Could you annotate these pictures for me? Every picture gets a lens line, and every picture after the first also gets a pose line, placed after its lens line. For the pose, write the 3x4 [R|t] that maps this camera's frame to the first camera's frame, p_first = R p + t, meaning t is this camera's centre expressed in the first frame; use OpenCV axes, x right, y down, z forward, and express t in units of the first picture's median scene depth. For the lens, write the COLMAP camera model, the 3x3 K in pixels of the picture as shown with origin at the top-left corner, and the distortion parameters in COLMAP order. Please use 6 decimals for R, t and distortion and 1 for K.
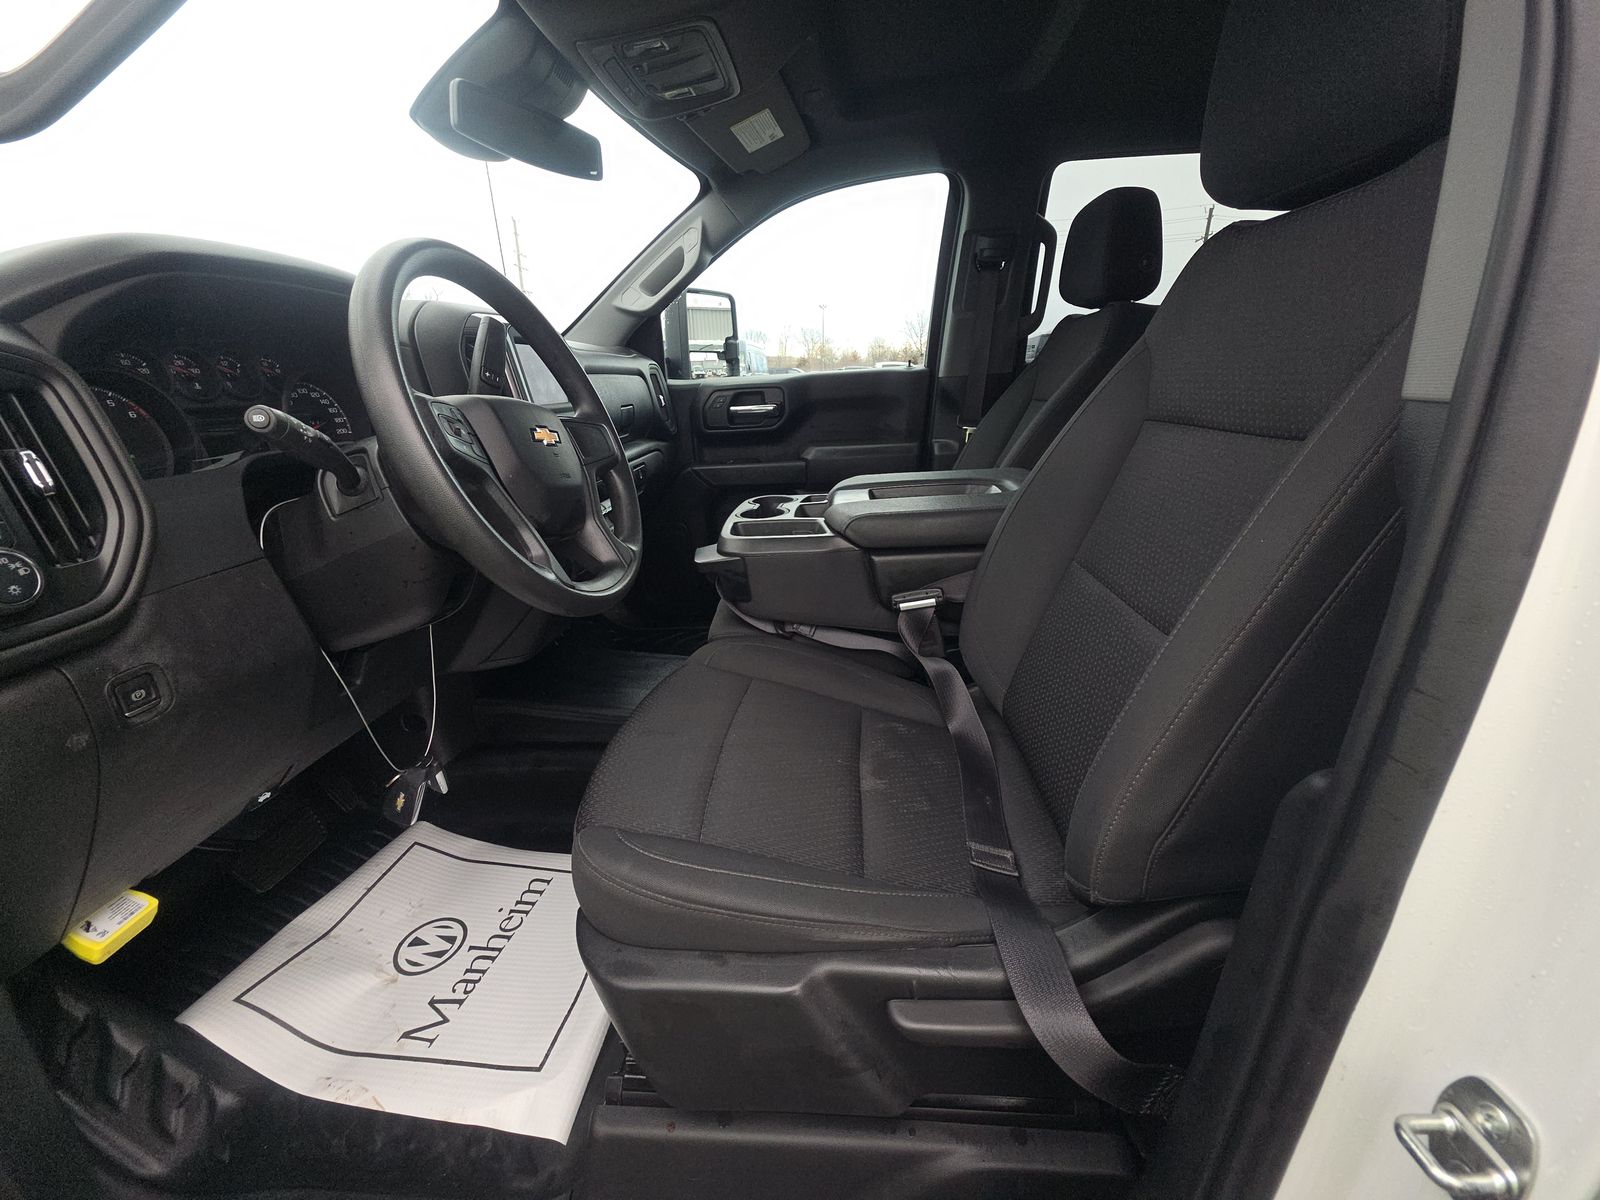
lens RADIAL K [[642.3, 0, 802.7], [0, 642.3, 598.5], [0, 0, 1]] dist [0.000513, -0.002980]
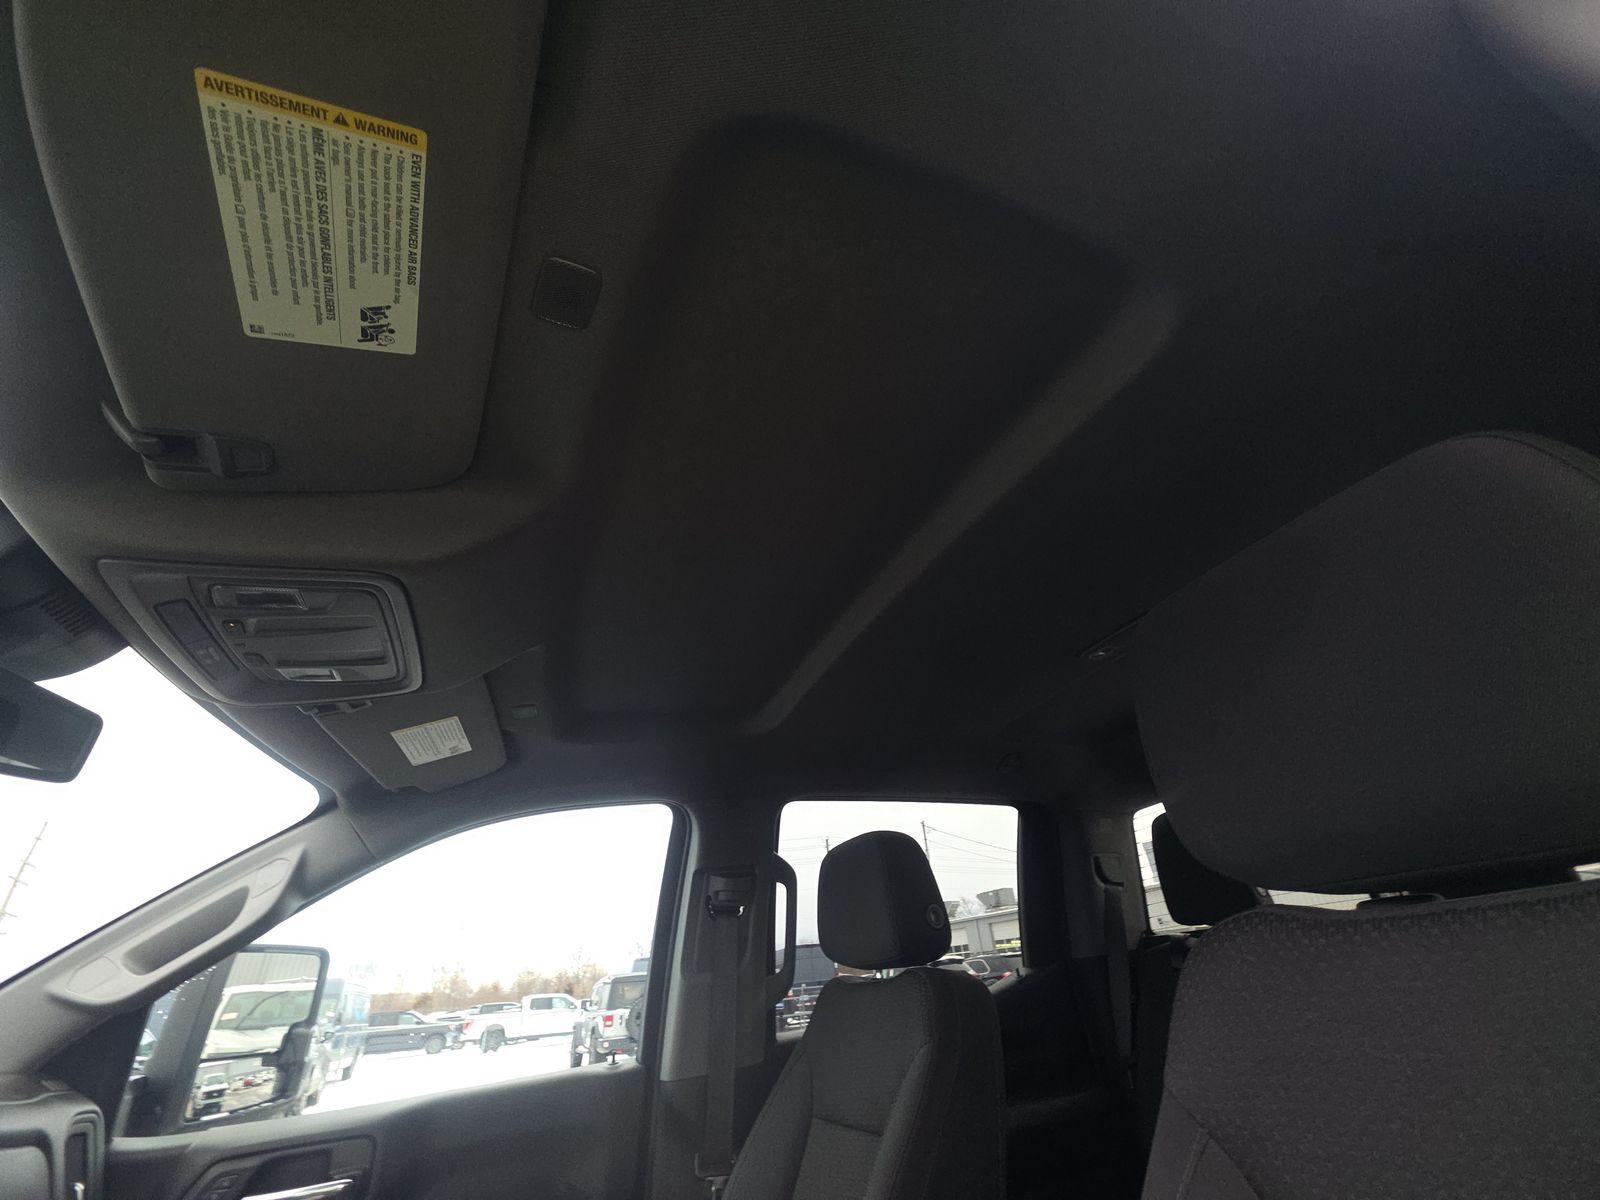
lens RADIAL K [[642.3, 0, 811.6], [0, 642.3, 592.5], [0, 0, 1]] dist [0.000513, -0.002980]
pose [[0.888419, 0.190691, 0.417550, -0.020077], [0.209285, 0.641321, -0.738178, -0.164669], [-0.408548, 0.743199, 0.529853, 0.247960]]
